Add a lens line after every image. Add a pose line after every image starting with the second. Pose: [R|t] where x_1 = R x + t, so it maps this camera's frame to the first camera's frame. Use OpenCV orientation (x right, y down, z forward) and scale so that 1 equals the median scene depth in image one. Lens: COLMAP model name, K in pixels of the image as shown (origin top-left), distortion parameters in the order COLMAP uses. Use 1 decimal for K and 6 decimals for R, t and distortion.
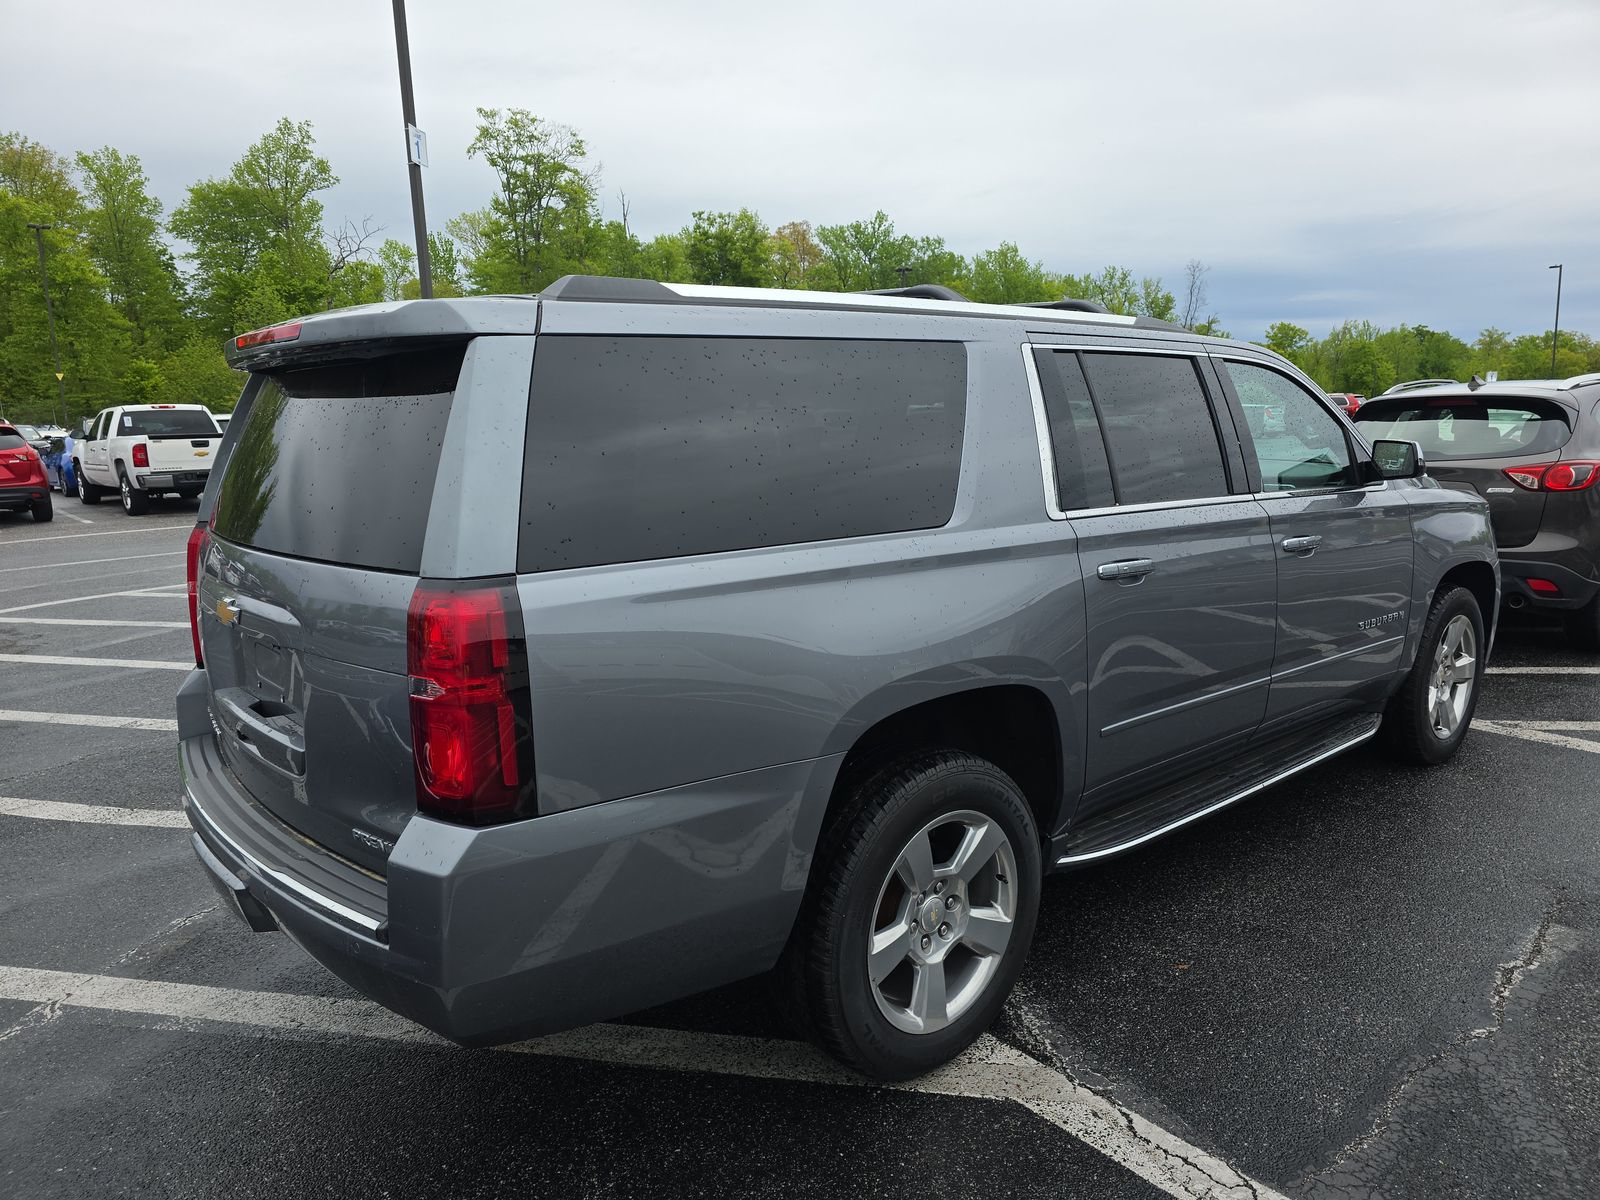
lens RADIAL K [[1080.9, 0, 800.0], [0, 1080.9, 600.0], [0, 0, 1]] dist [0.071862, -0.065108]
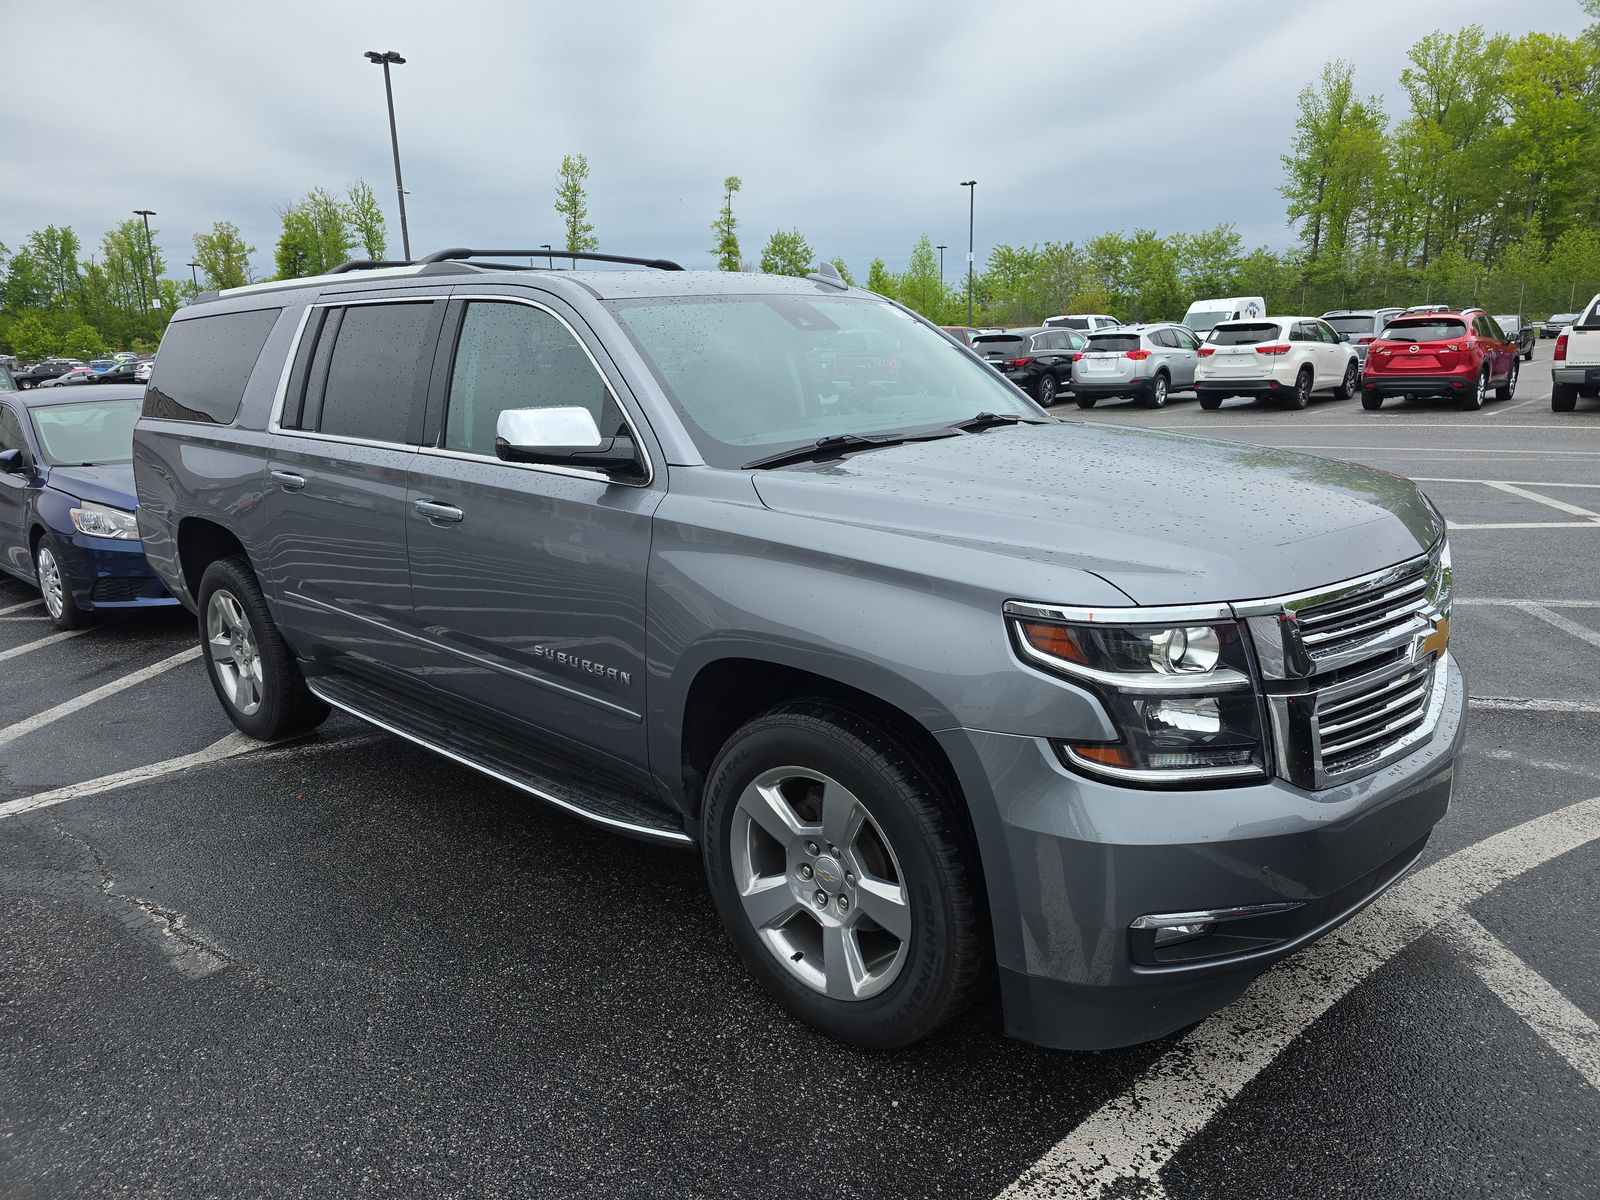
lens RADIAL K [[1080.9, 0, 800.0], [0, 1080.9, 600.0], [0, 0, 1]] dist [0.071862, -0.065108]
pose [[0.106621, 0.245959, -0.963398, 1.648983], [-0.140894, 0.962882, 0.230234, -0.275589], [0.984267, 0.111190, 0.137317, 1.422531]]
